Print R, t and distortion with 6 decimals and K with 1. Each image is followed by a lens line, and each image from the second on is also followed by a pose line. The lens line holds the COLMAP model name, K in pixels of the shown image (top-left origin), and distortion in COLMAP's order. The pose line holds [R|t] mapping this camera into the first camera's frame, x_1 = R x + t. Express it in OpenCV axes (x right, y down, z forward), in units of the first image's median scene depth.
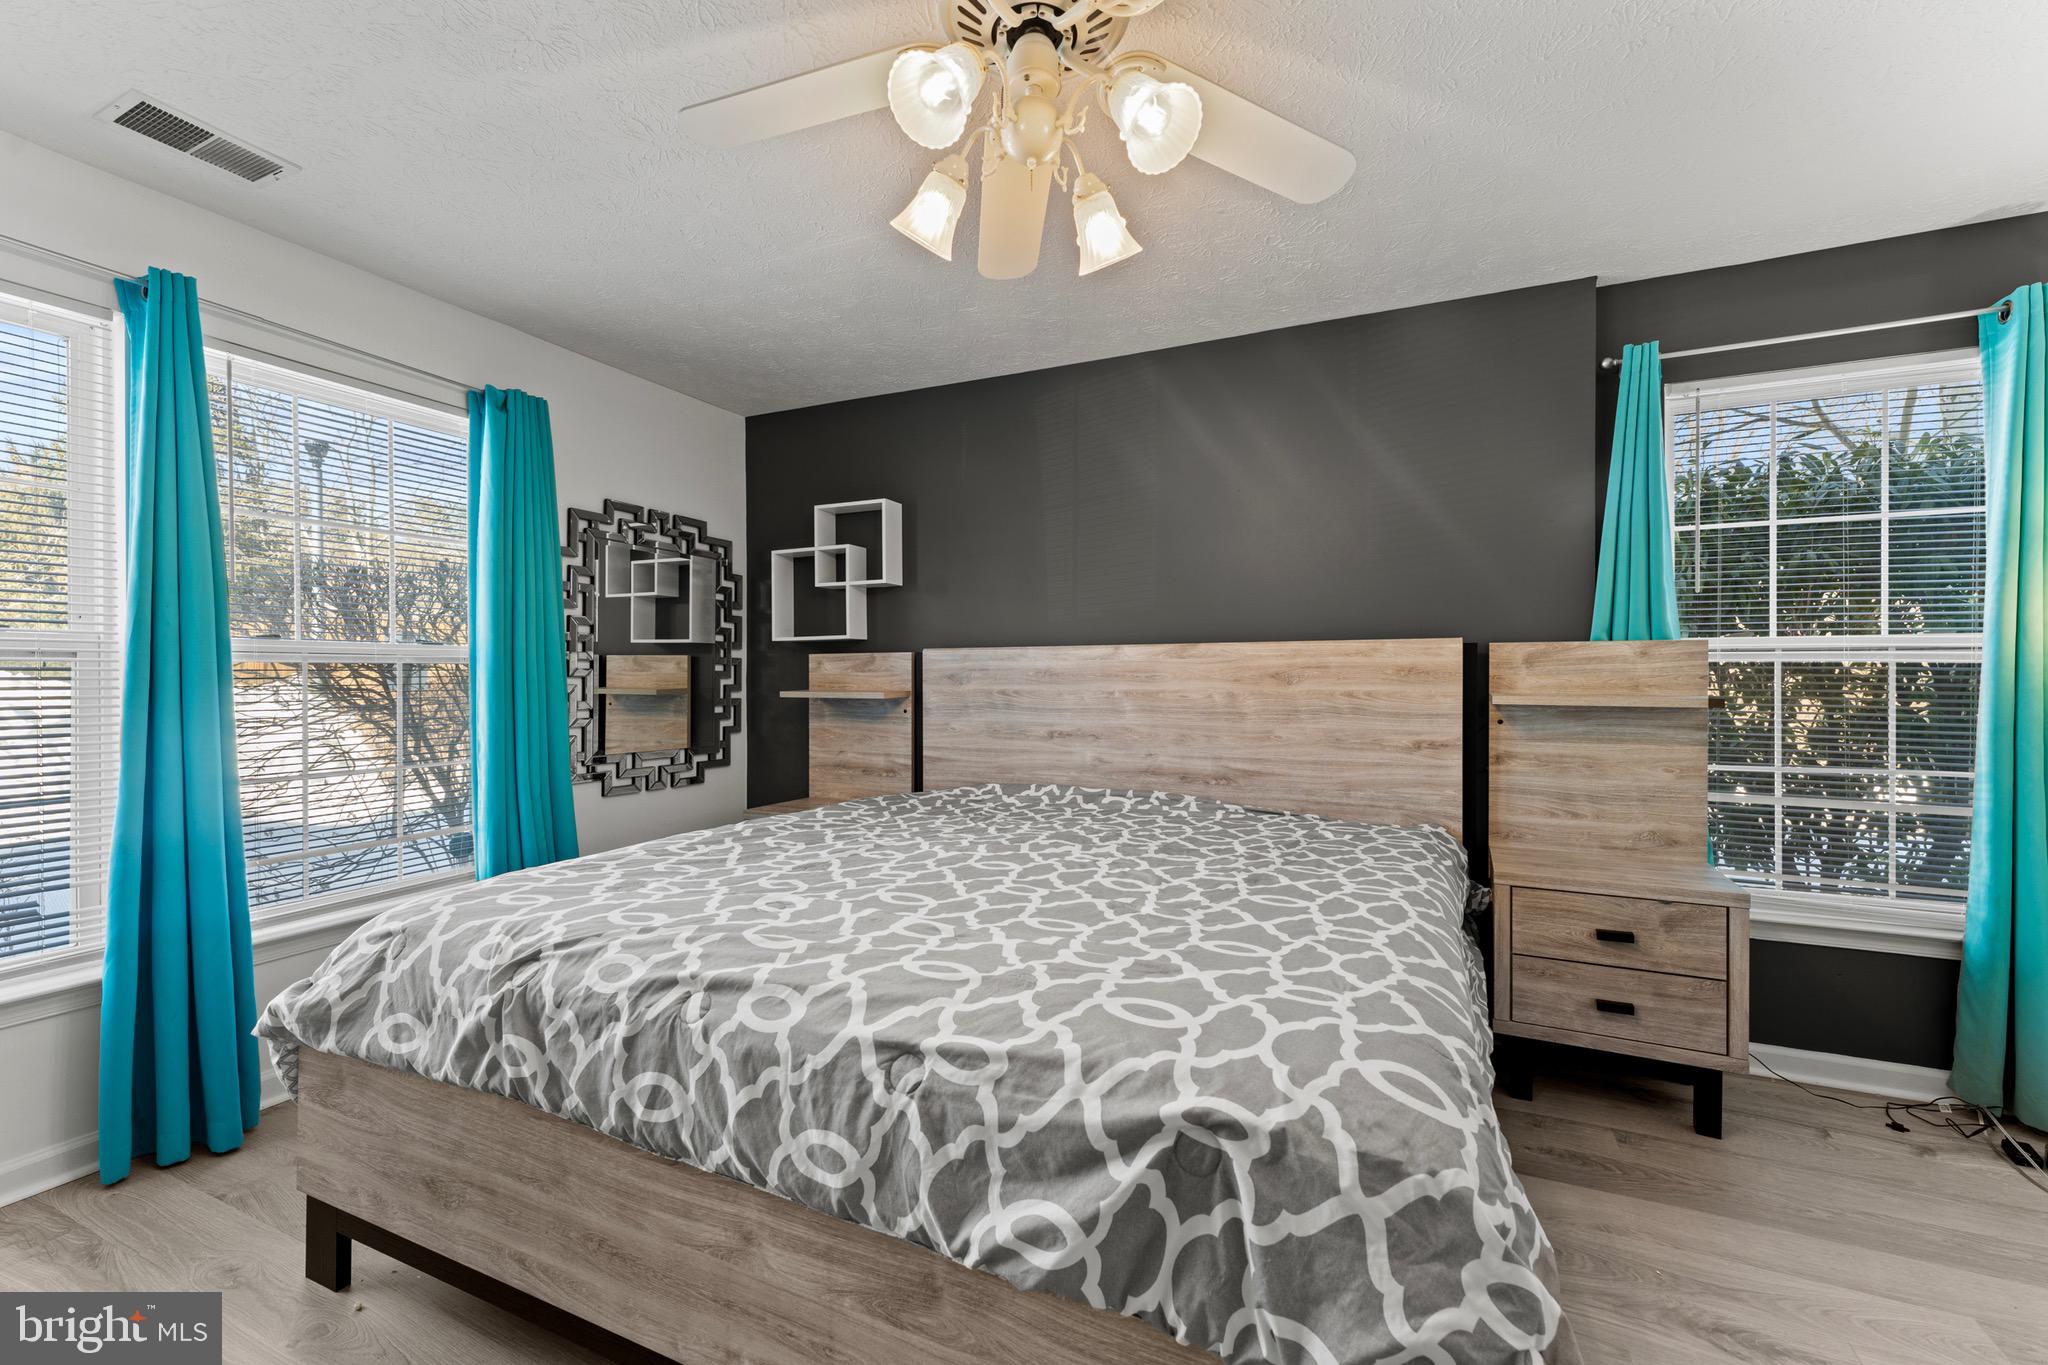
lens RADIAL K [[835.4, 0, 1024.8], [0, 835.4, 694.6], [0, 0, 1]] dist [0.000329, 0.000090]
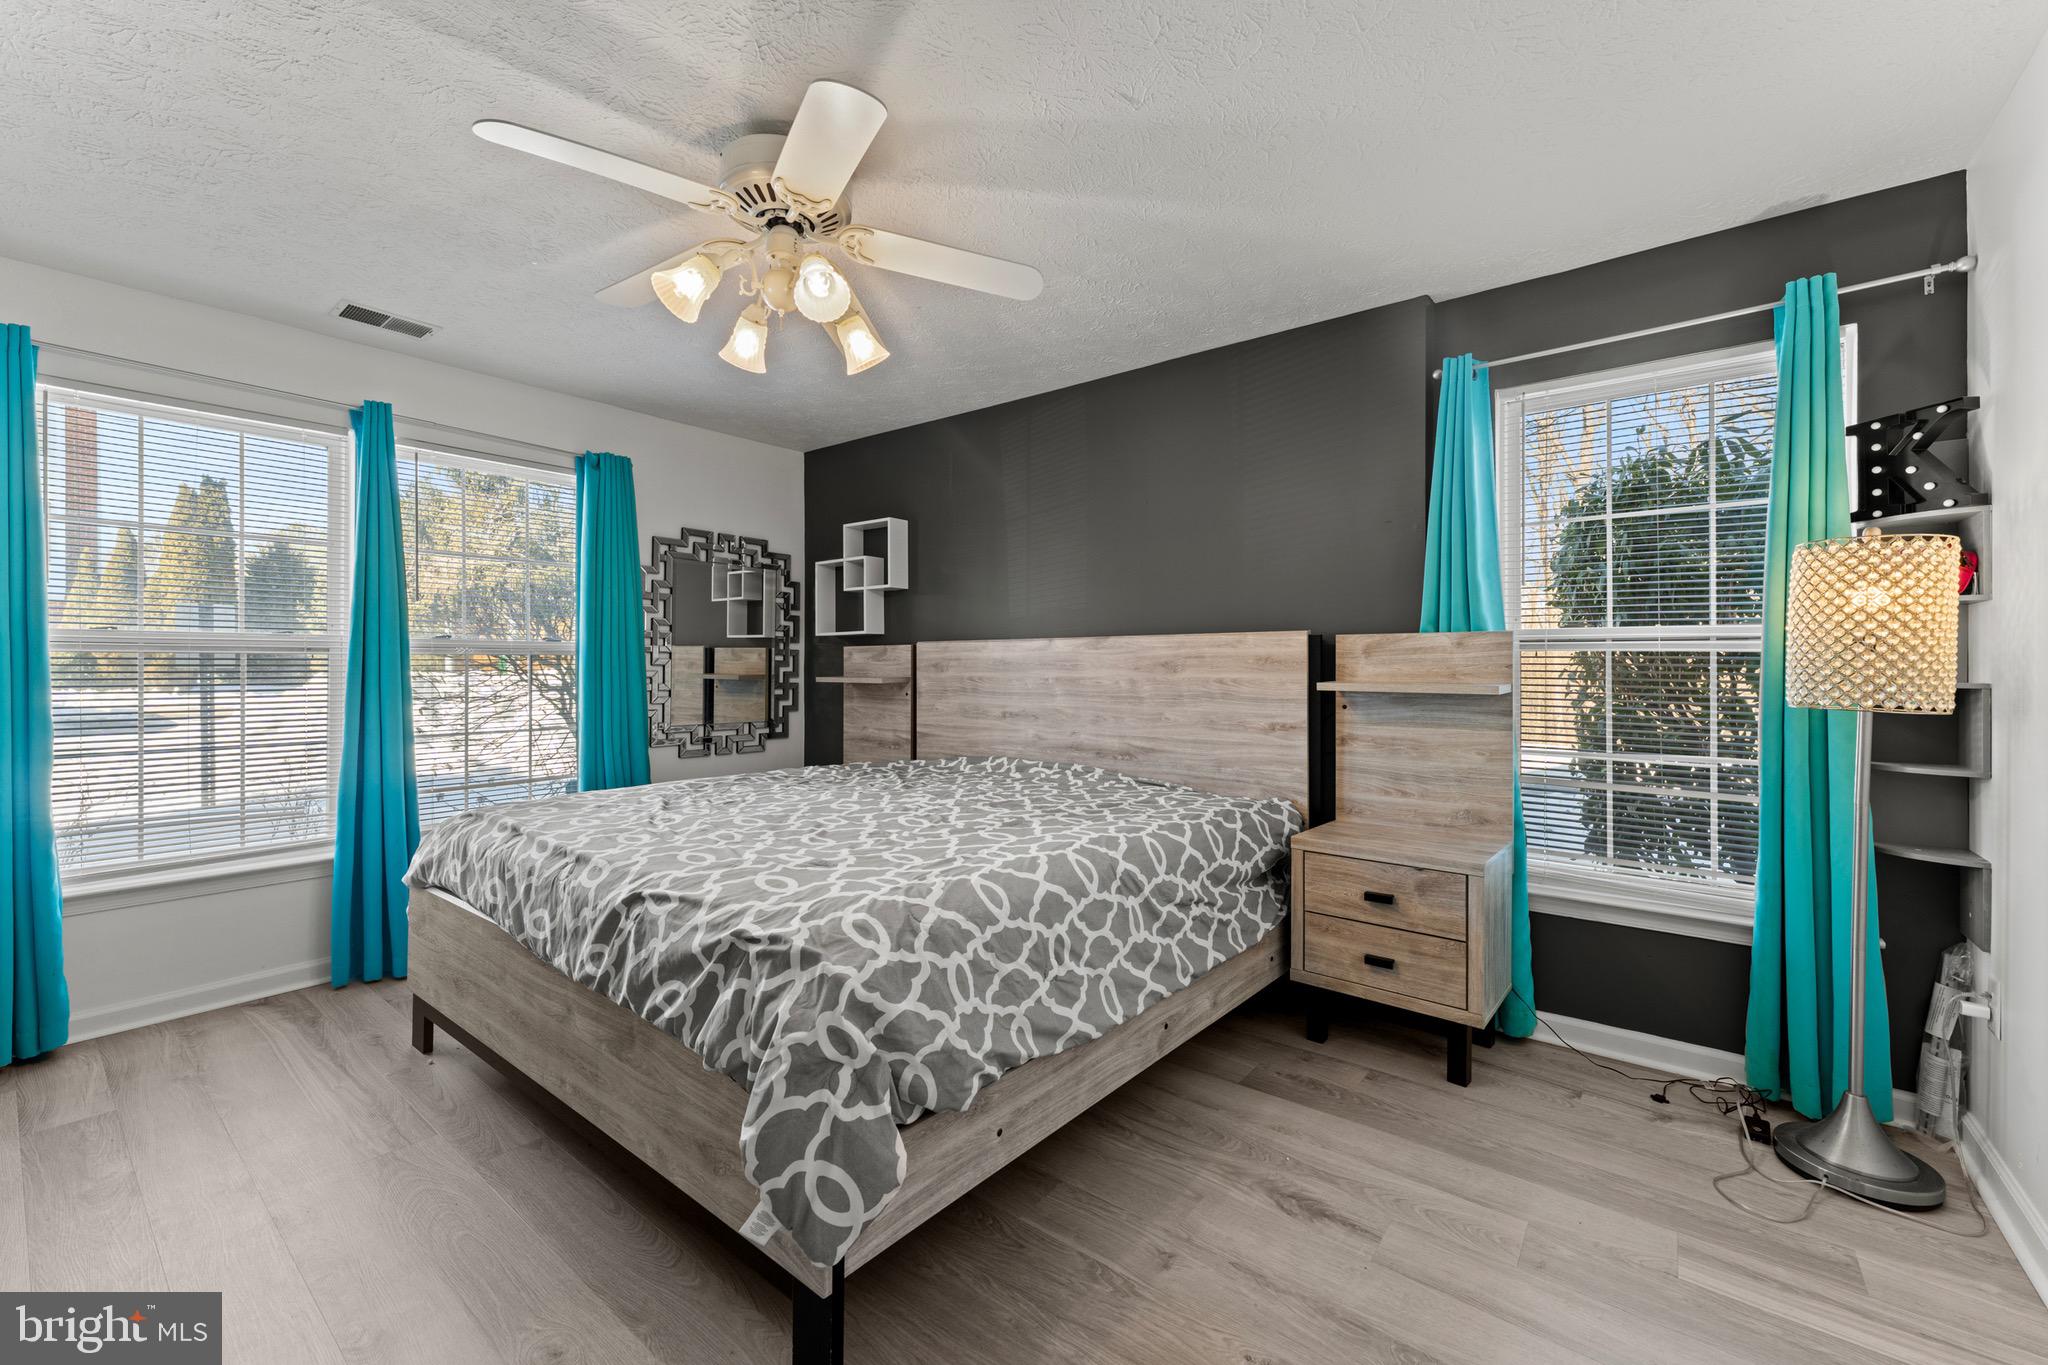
lens RADIAL K [[834.9, 0, 1009.1], [0, 834.9, 680.4], [0, 0, 1]] dist [0.001121, 0.000214]
pose [[0.969082, 0.005465, -0.246679, 0.391609], [-0.006327, 0.999976, -0.002705, 0.003442], [0.246659, 0.004182, 0.969093, -0.161033]]
